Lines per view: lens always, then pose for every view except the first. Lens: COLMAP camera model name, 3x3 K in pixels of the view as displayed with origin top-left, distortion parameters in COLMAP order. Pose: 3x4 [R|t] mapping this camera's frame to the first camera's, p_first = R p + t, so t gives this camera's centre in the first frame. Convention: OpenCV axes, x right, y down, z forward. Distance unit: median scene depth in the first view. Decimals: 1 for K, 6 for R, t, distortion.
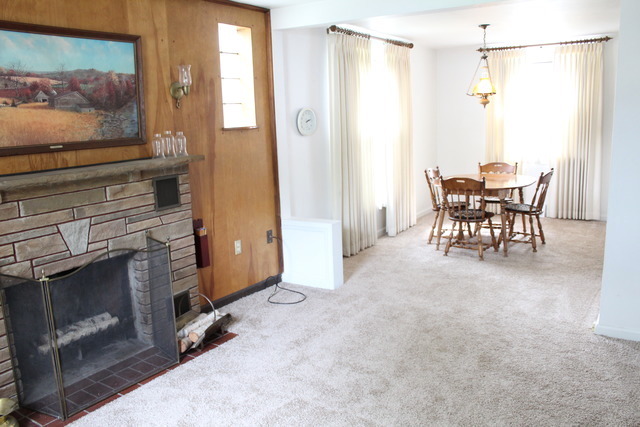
lens RADIAL K [[536.6, 0, 317.4], [0, 536.6, 219.7], [0, 0, 1]] dist [-0.139931, 0.119916]
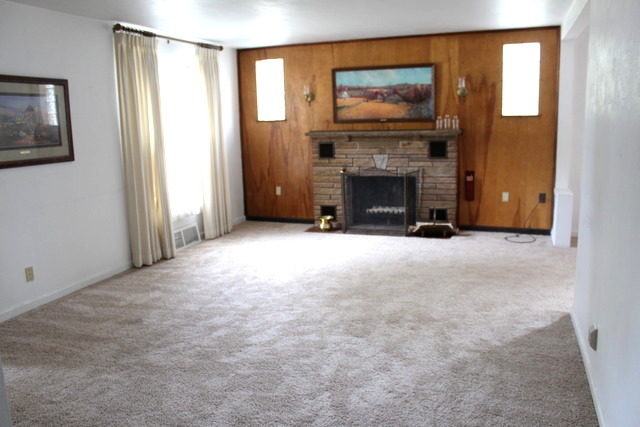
lens RADIAL K [[536.6, 0, 318.0], [0, 536.6, 217.7], [0, 0, 1]] dist [-0.139931, 0.119916]
pose [[0.226887, 0.212122, -0.950540, 1.353719], [-0.169287, 0.969725, 0.175996, -0.073681], [0.959096, 0.120984, 0.255927, 0.176942]]
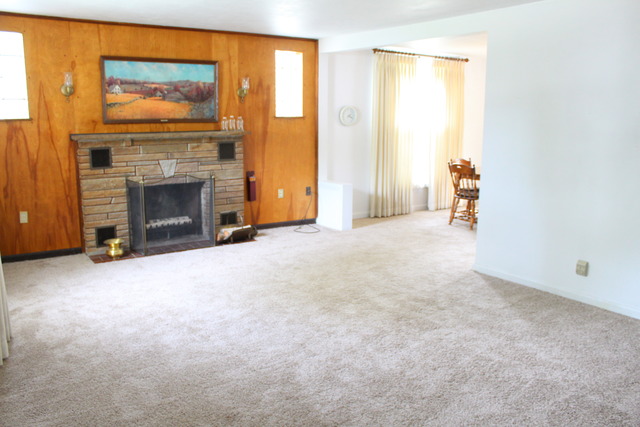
lens RADIAL K [[536.6, 0, 316.4], [0, 536.6, 213.0], [0, 0, 1]] dist [-0.139931, 0.119916]
pose [[0.925749, 0.108565, -0.362219, 0.623695], [-0.111328, 0.993695, 0.013304, 0.090682], [0.361380, 0.028009, 0.931998, -0.493884]]
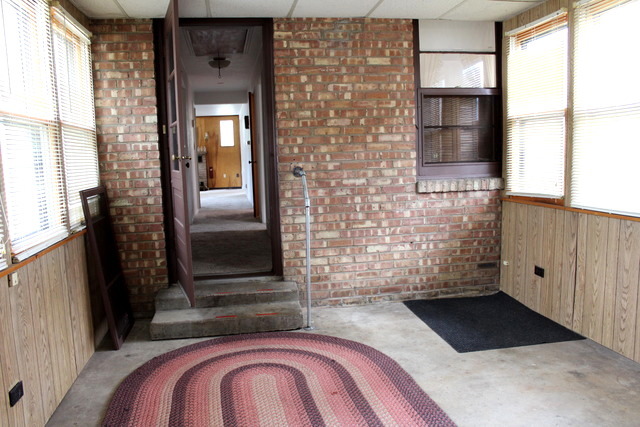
lens RADIAL K [[536.6, 0, 319.8], [0, 536.6, 214.0], [0, 0, 1]] dist [-0.139931, 0.119916]
pose [[0.689057, 0.120375, -0.714640, 3.869976], [-0.138171, 0.989841, 0.033505, 0.121894], [0.711414, 0.075655, 0.698689, -1.502136]]
